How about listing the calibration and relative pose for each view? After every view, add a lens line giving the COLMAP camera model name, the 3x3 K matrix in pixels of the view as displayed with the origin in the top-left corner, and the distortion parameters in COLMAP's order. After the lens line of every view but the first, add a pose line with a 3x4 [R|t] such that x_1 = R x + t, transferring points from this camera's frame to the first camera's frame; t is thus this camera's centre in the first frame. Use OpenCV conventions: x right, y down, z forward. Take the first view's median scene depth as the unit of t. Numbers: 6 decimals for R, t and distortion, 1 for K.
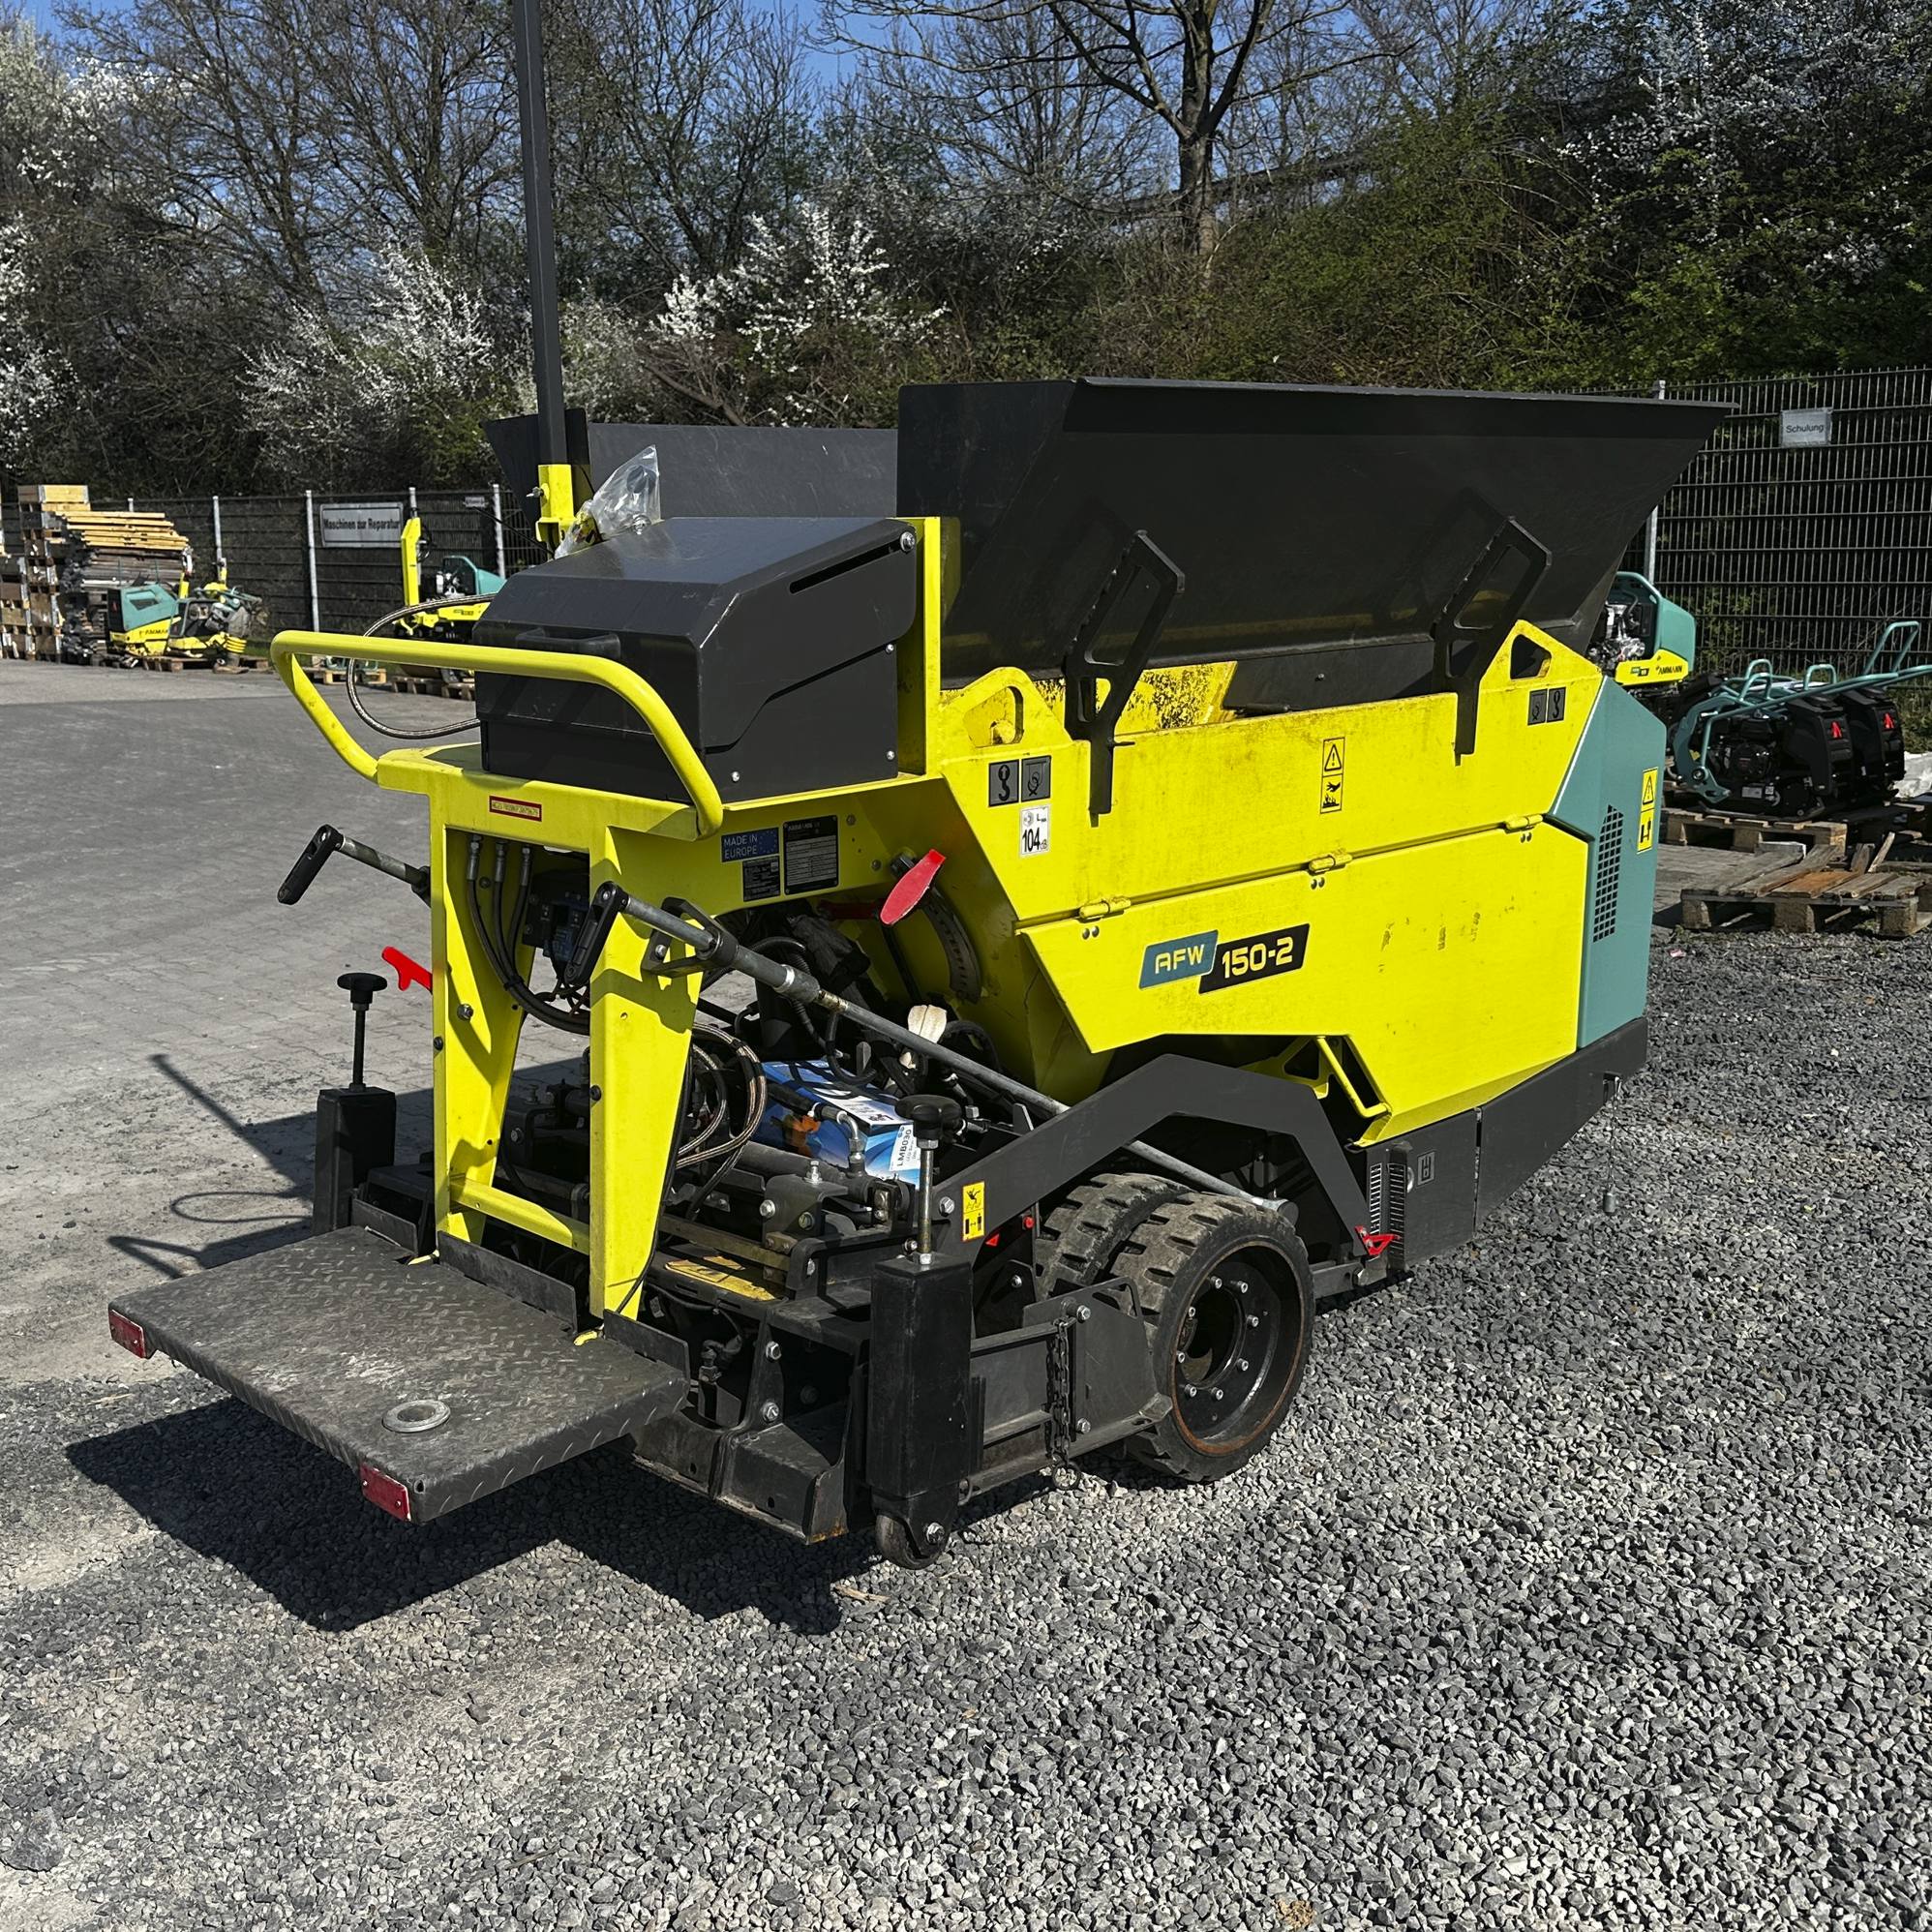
lens RADIAL K [[2100.9, 0, 924.5], [0, 2100.9, 965.6], [0, 0, 1]] dist [0.162394, -0.306533]
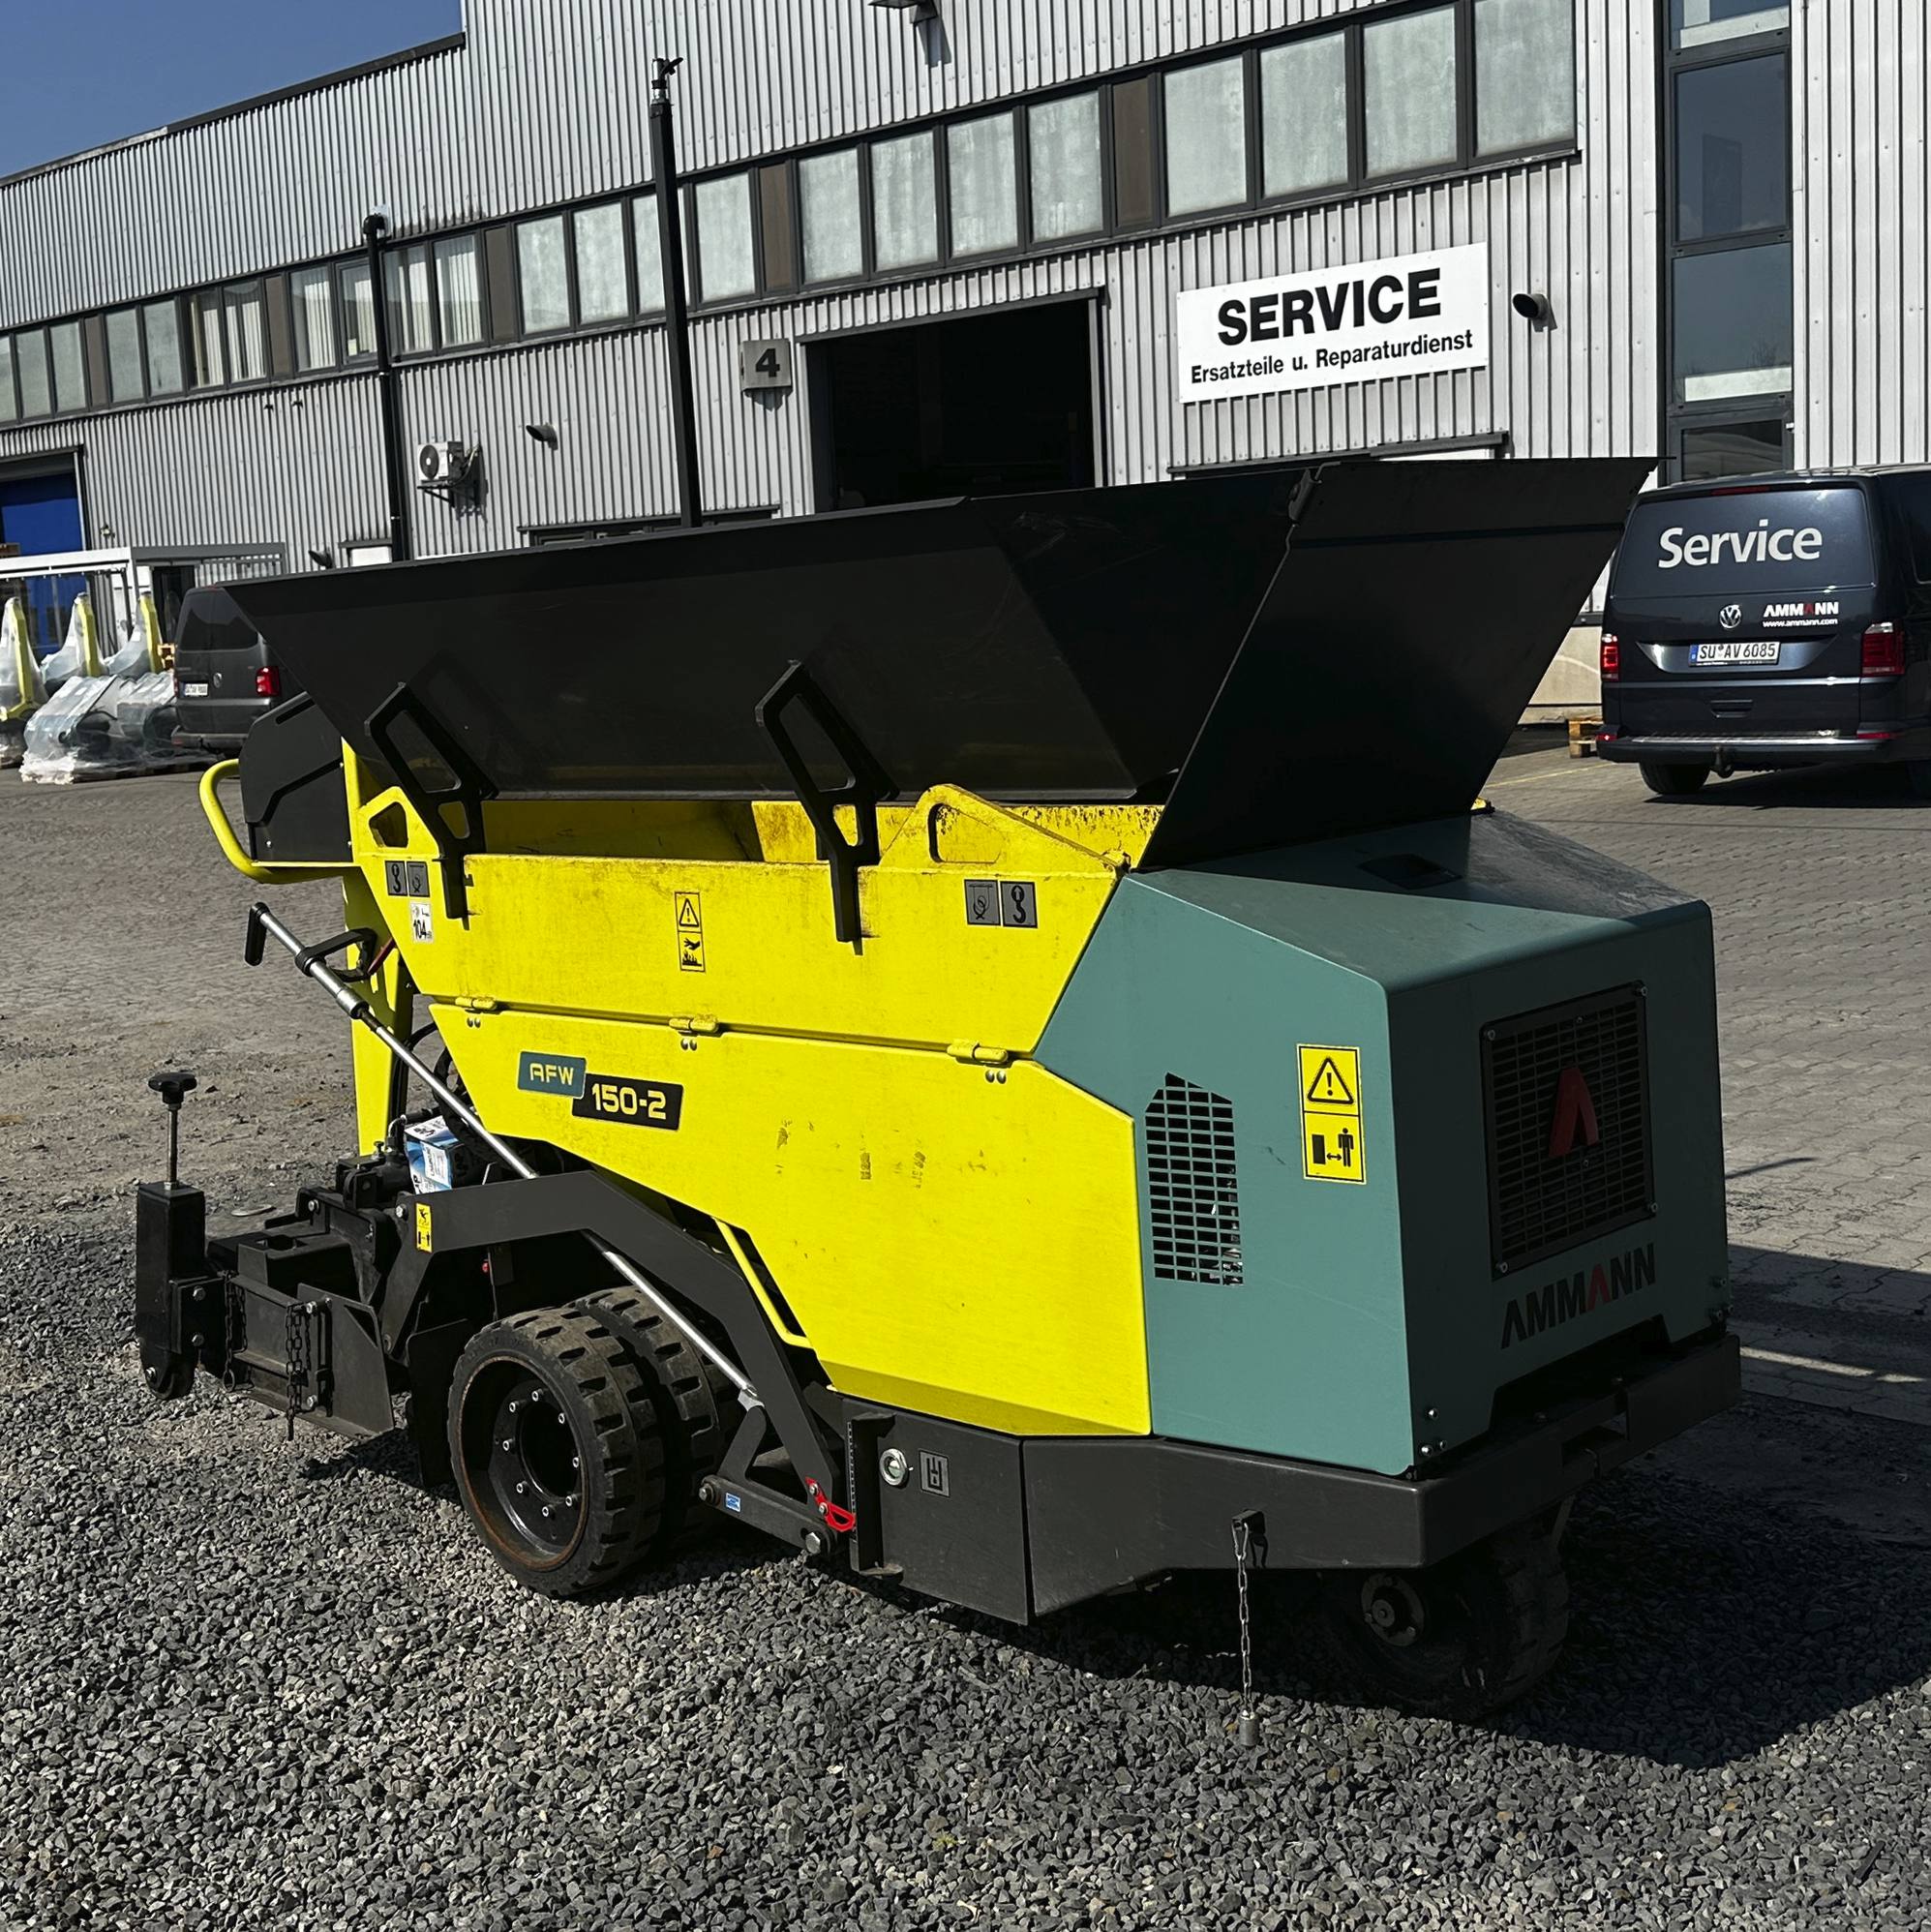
lens RADIAL K [[2602.2, 0, 874.2], [0, 2602.2, 828.9], [0, 0, 1]] dist [0.166916, -0.467327]
pose [[0.006772, 0.091044, -0.995824, 1.341447], [-0.145171, 0.985386, 0.089103, -0.250565], [0.989383, 0.143961, 0.019890, 1.061999]]
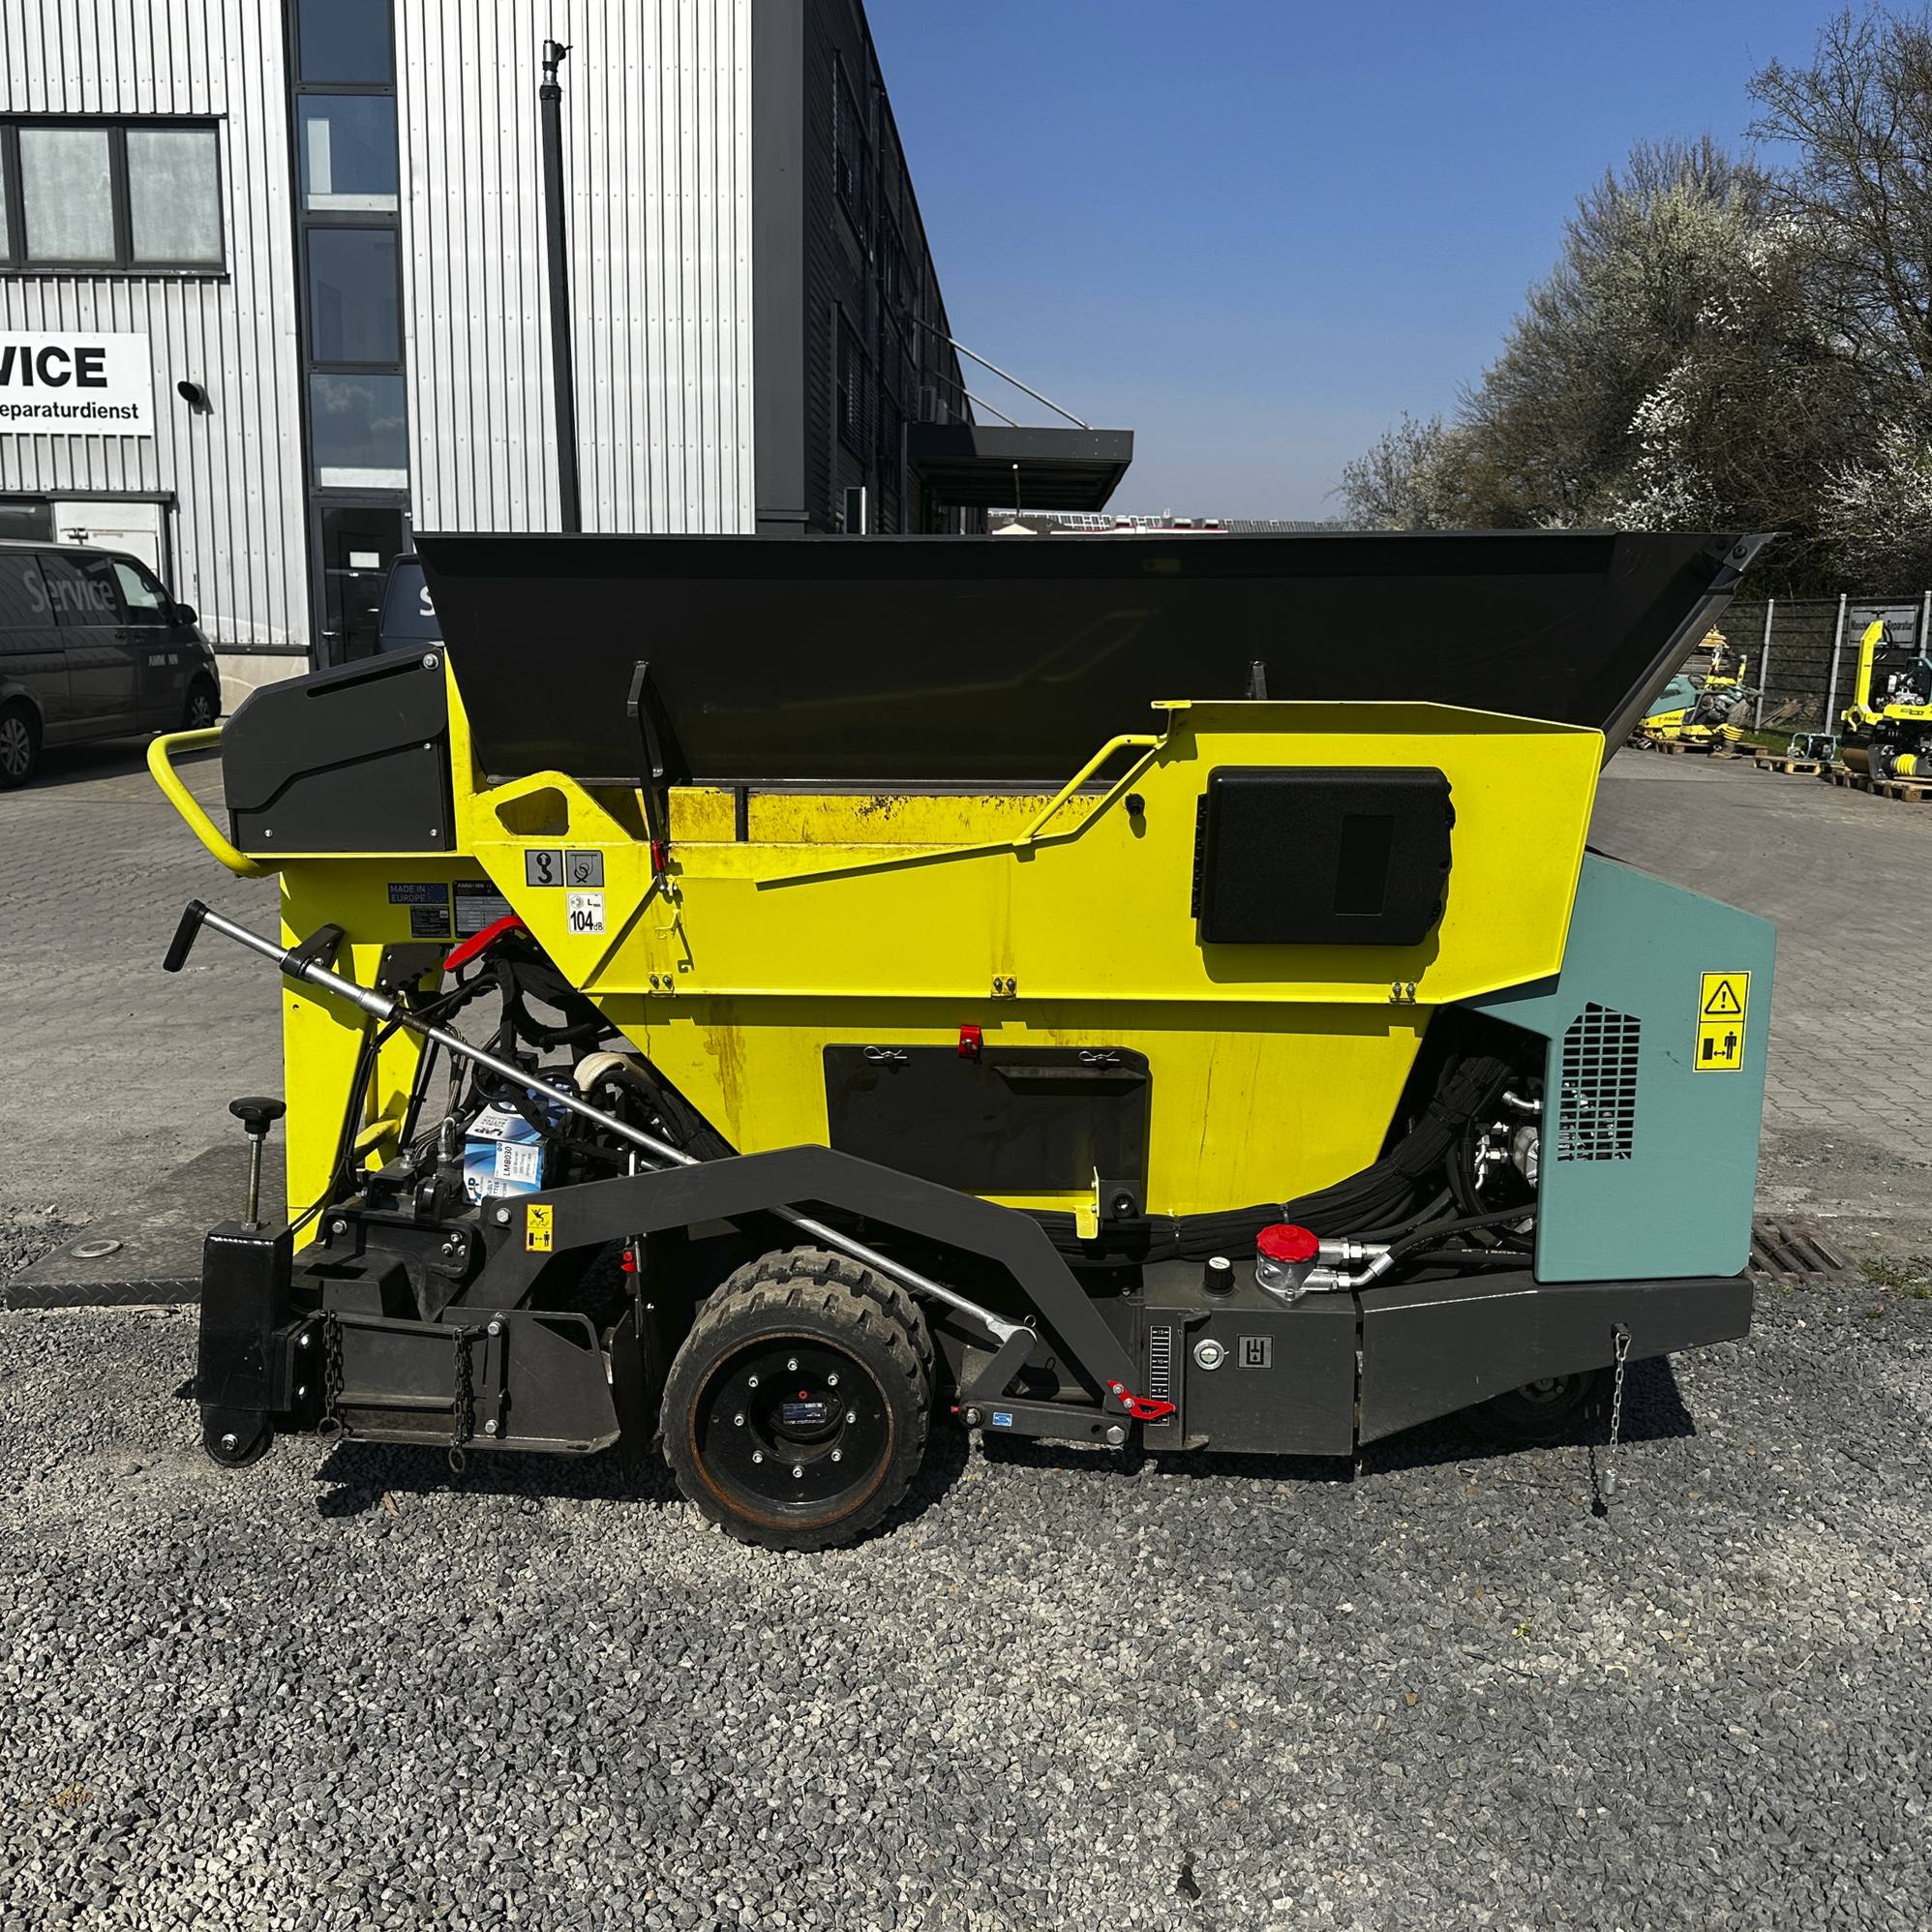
lens RADIAL K [[1851.3, 0, 958.7], [0, 1851.3, 936.0], [0, 0, 1]] dist [0.114188, -0.166541]
pose [[0.700388, 0.135898, -0.700706, 0.796685], [-0.161738, 0.986388, 0.029640, -0.100430], [0.695196, 0.092572, 0.712834, 0.361440]]
